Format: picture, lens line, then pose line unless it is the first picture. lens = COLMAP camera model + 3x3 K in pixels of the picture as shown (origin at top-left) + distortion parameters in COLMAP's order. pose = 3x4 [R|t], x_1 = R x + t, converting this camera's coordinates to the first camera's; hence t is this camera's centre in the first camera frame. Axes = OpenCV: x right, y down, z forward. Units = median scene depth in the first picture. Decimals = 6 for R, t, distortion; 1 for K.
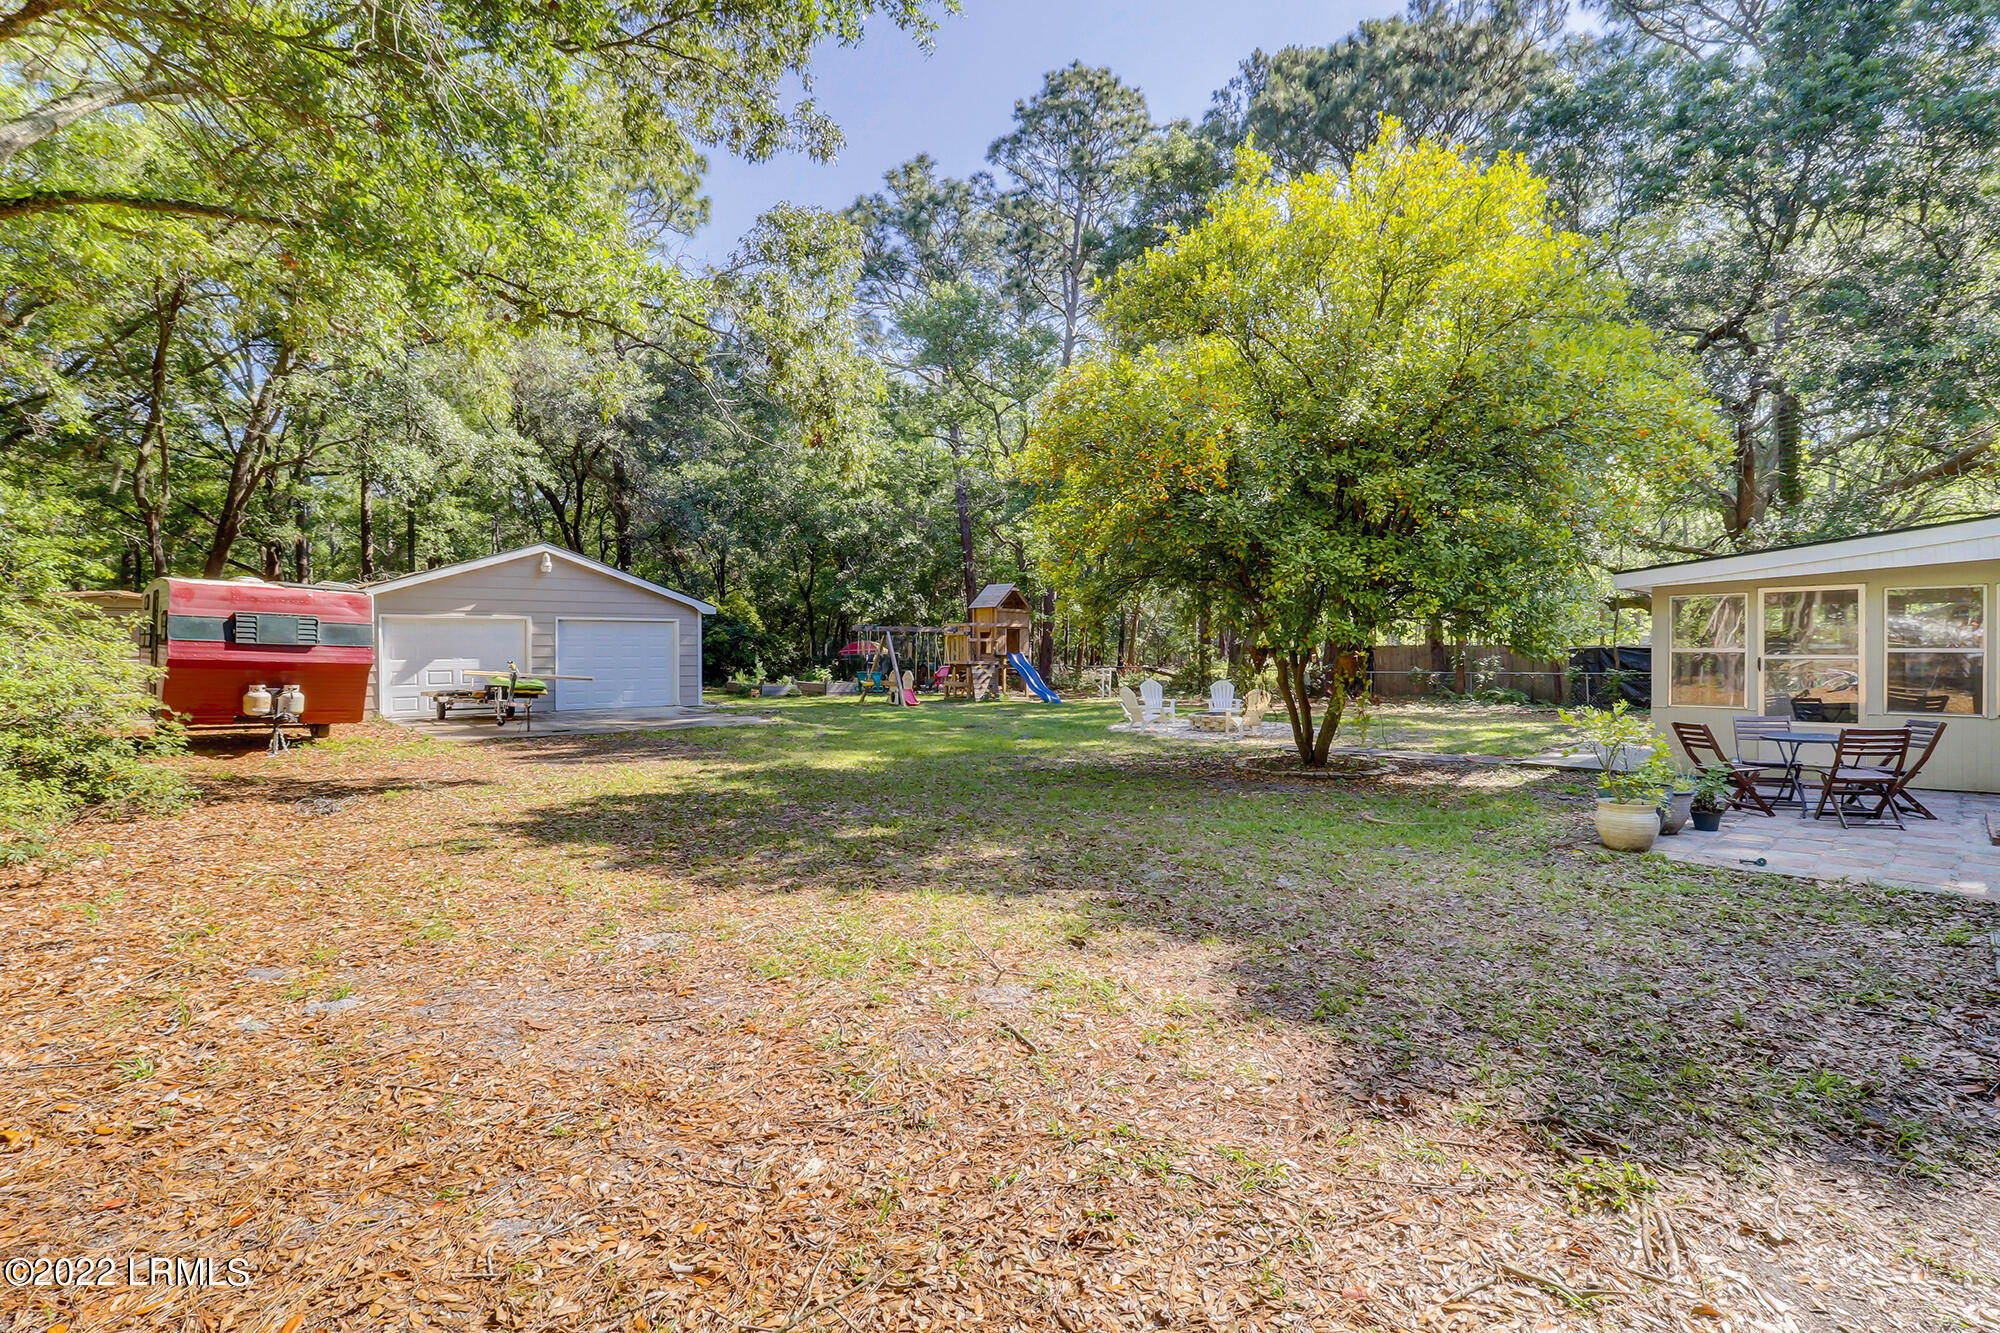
lens RADIAL K [[940.1, 0, 1005.8], [0, 940.1, 633.5], [0, 0, 1]] dist [0.002922, -0.000118]
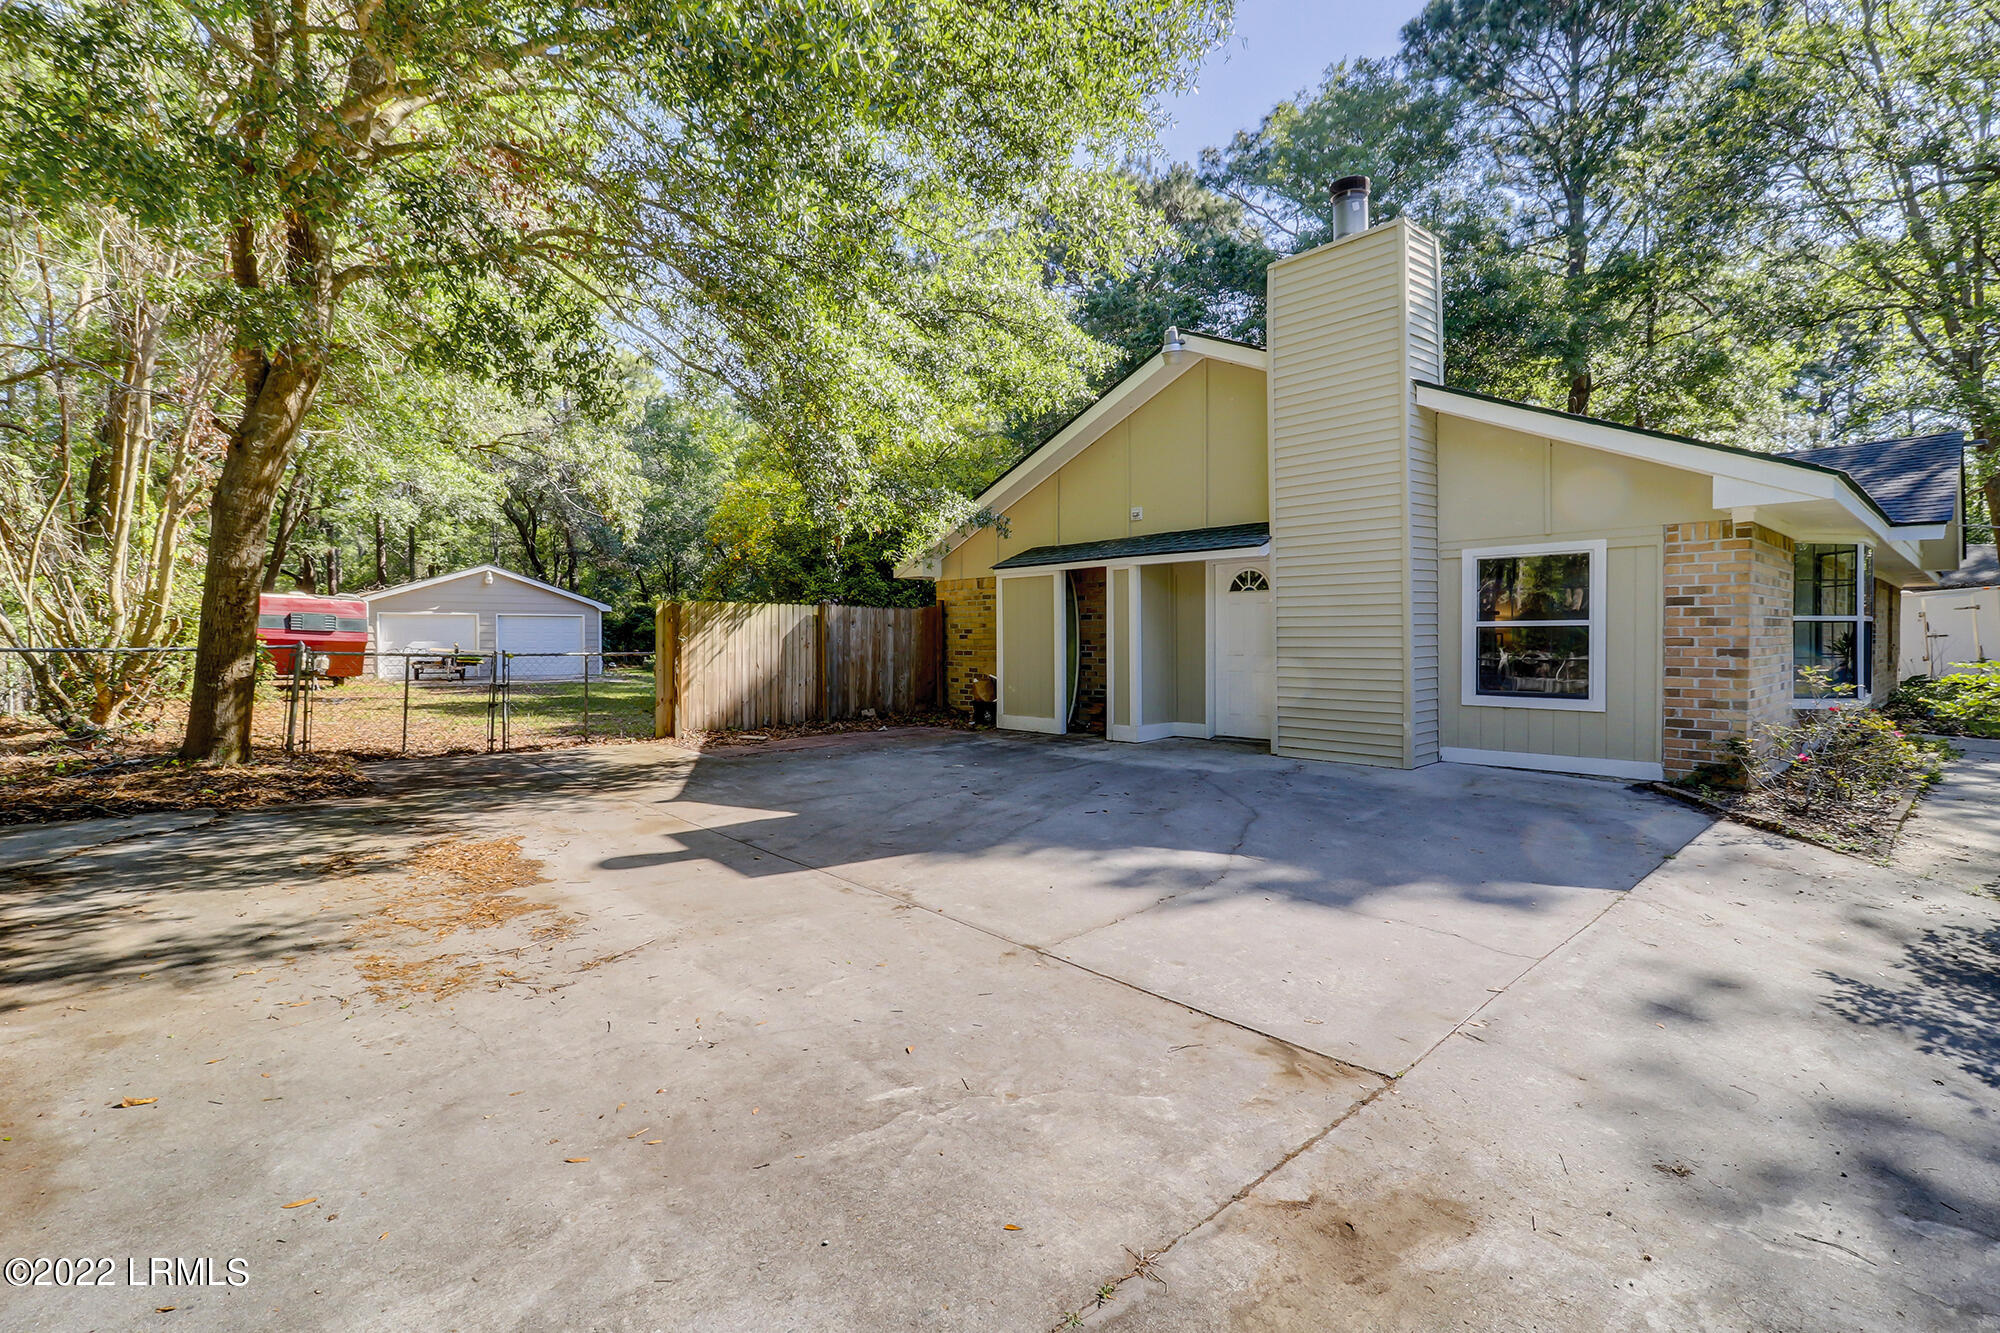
lens RADIAL K [[927.5, 0, 1024.1], [0, 927.5, 632.1], [0, 0, 1]] dist [-0.002027, -0.000488]
pose [[0.999997, 0.000102, -0.002273, 0.331938], [-0.000084, 0.999970, 0.007752, 0.000529], [0.002274, -0.007752, 0.999967, -0.433013]]
